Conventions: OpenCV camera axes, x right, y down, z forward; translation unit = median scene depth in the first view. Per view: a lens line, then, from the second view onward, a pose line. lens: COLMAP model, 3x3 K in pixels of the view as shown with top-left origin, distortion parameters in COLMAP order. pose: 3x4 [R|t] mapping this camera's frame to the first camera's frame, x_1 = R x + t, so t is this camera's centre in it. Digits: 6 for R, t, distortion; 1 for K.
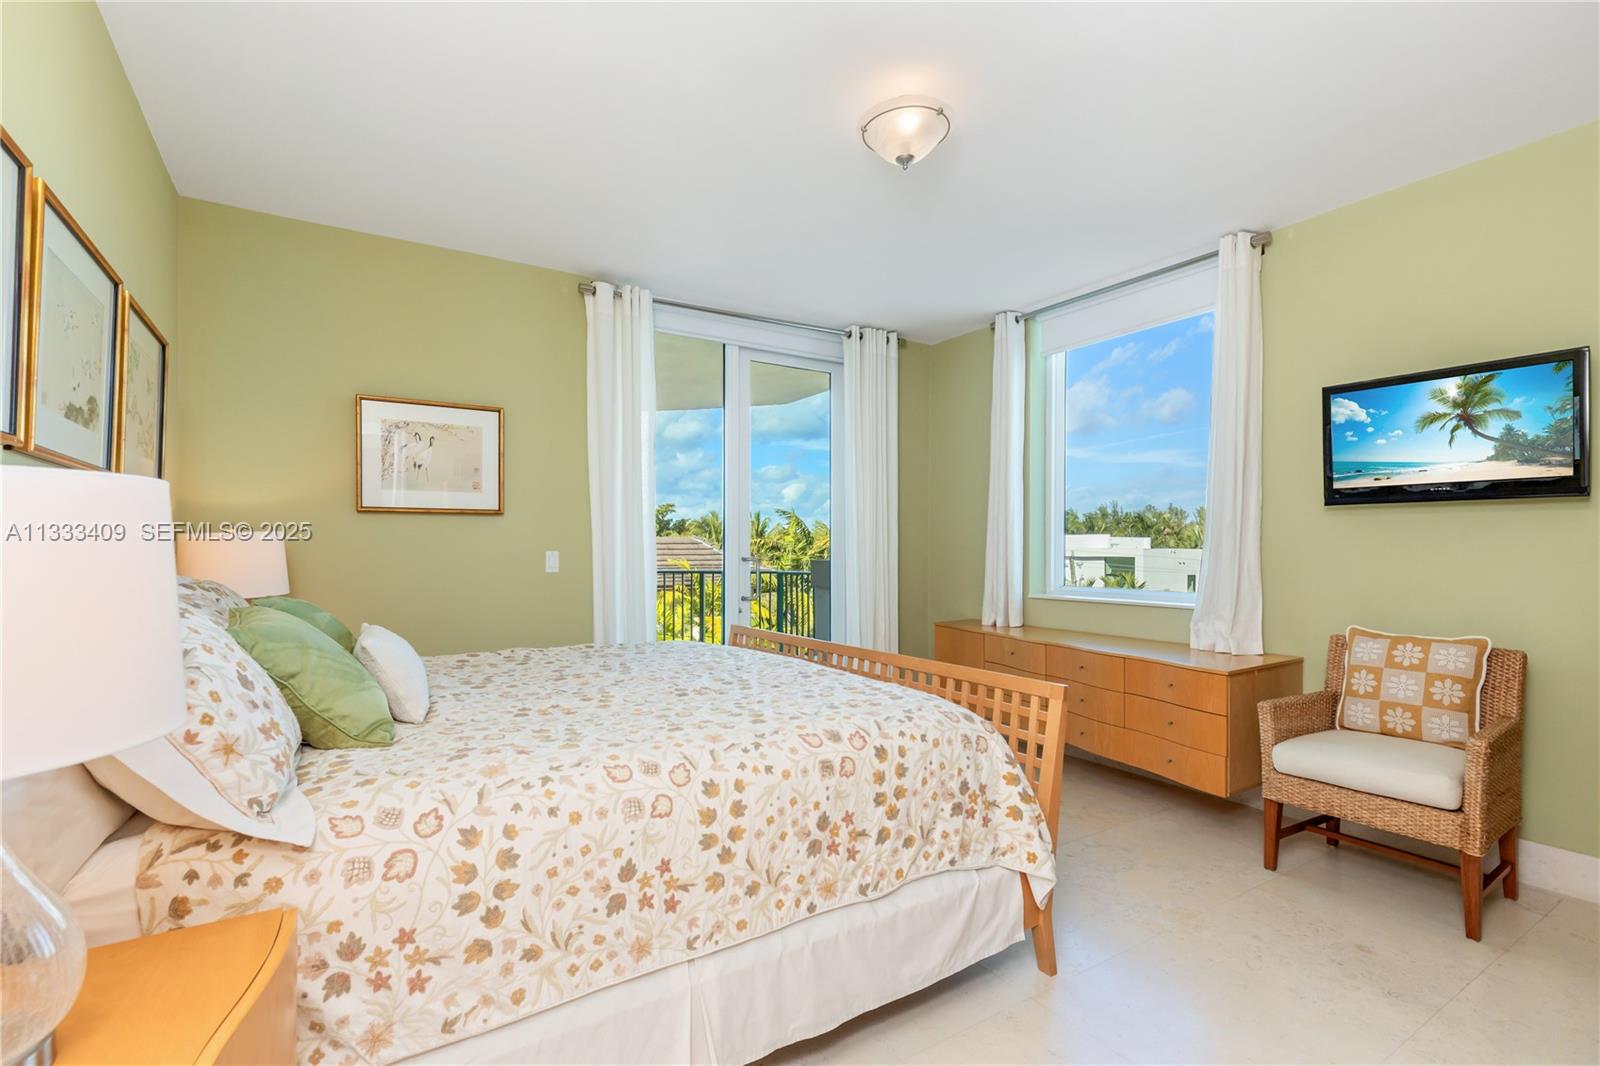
lens RADIAL K [[730.1, 0, 782.7], [0, 730.1, 551.6], [0, 0, 1]] dist [0.010988, -0.000182]
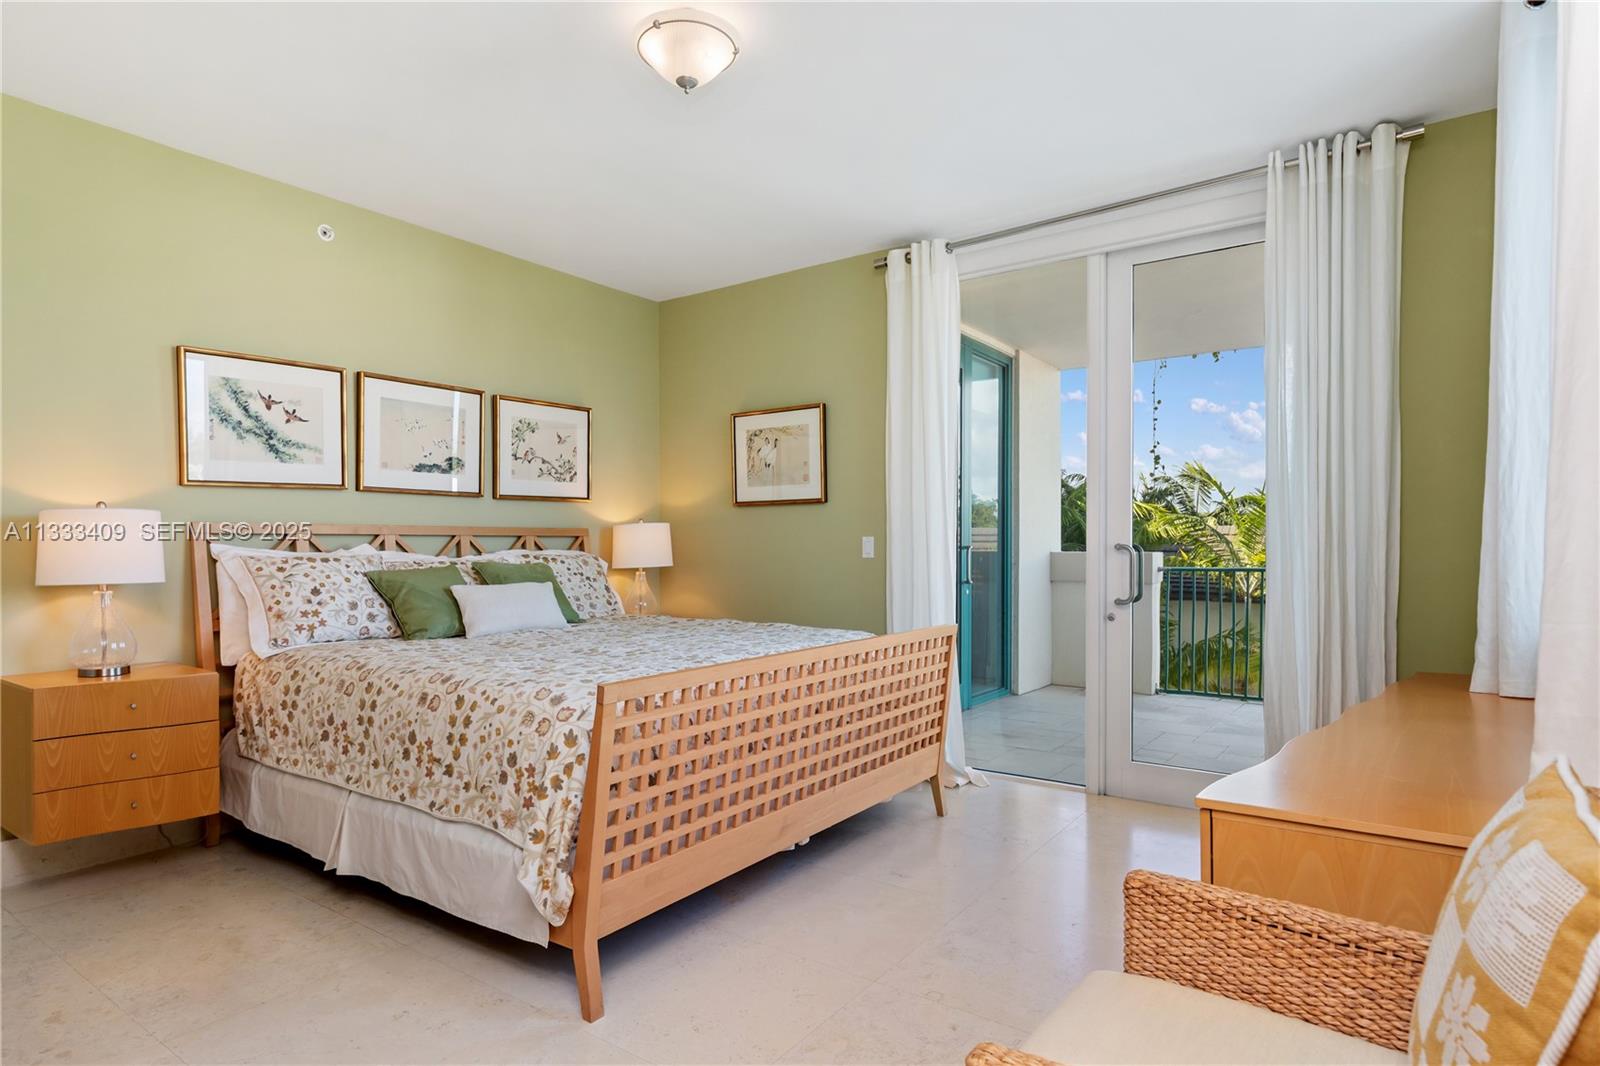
lens RADIAL K [[880.8, 0, 782.5], [0, 880.8, 548.5], [0, 0, 1]] dist [0.001885, 0.003134]
pose [[0.370900, 0.003071, -0.928668, 0.866487], [-0.002223, 0.999995, 0.002419, 0.014791], [0.928670, 0.001167, 0.370905, 0.510634]]
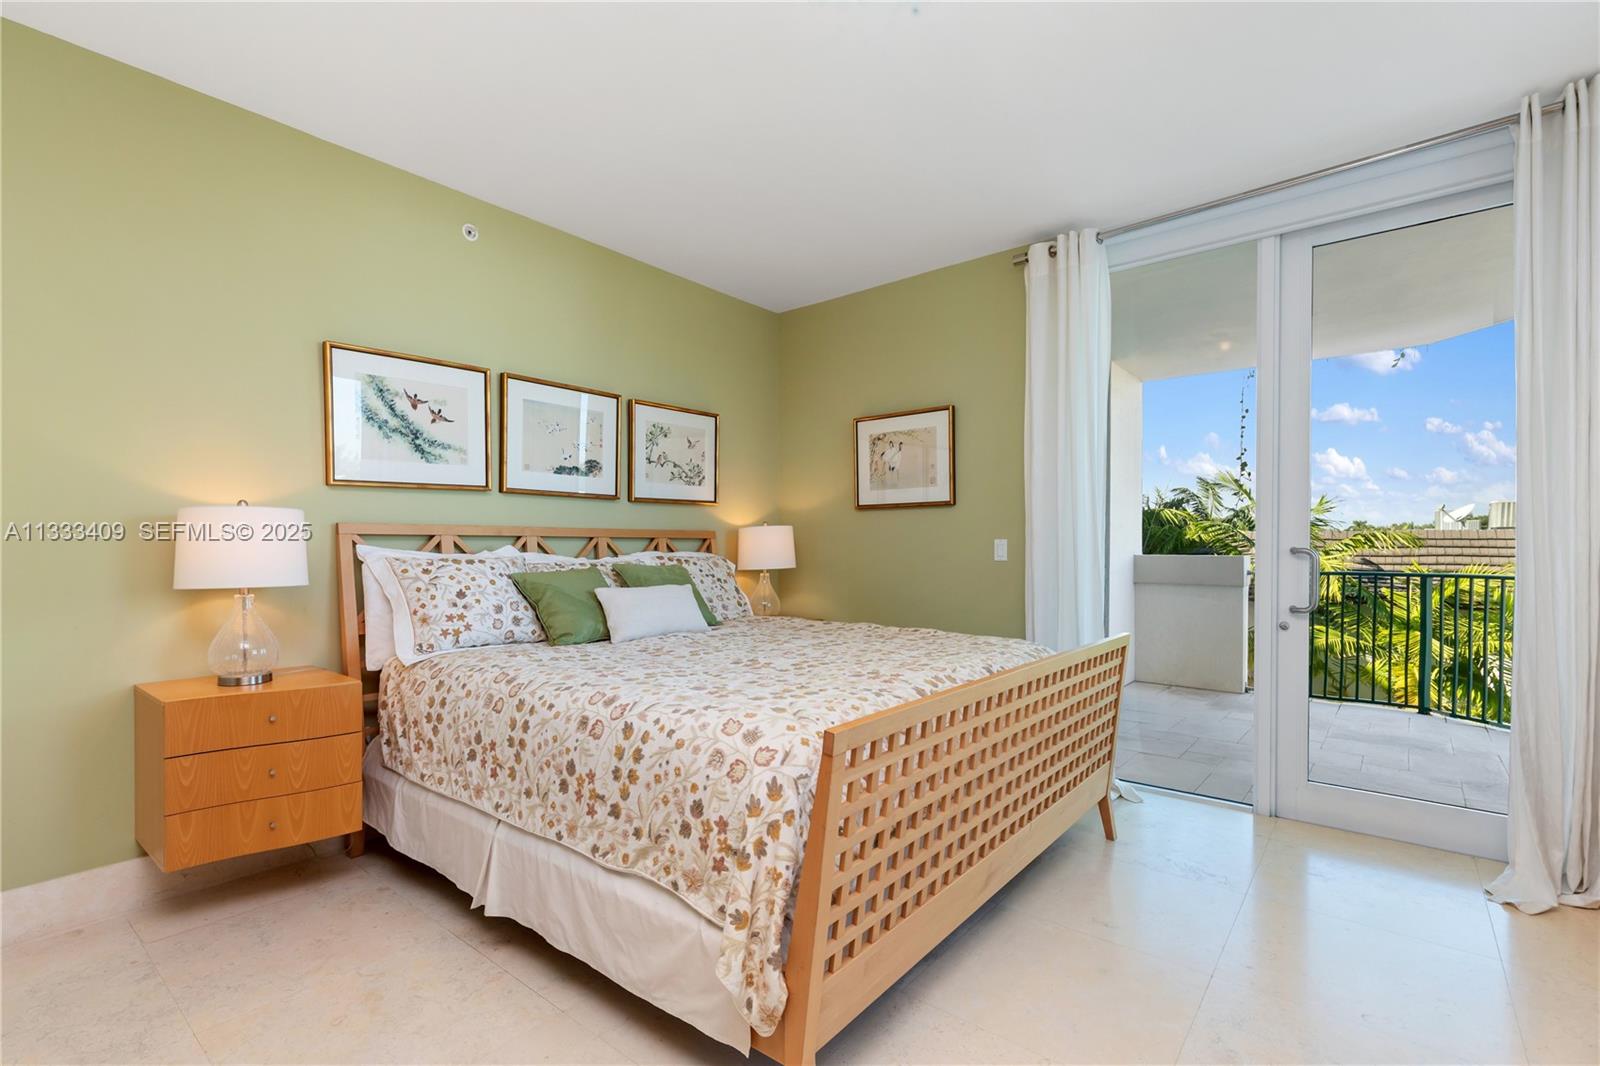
lens RADIAL K [[730.1, 0, 782.7], [0, 730.1, 551.6], [0, 0, 1]] dist [0.010988, -0.000182]
pose [[0.308296, 0.005194, -0.951276, 0.608000], [-0.004513, 0.999982, 0.003997, 0.015343], [0.951280, 0.003061, 0.308313, 0.477155]]
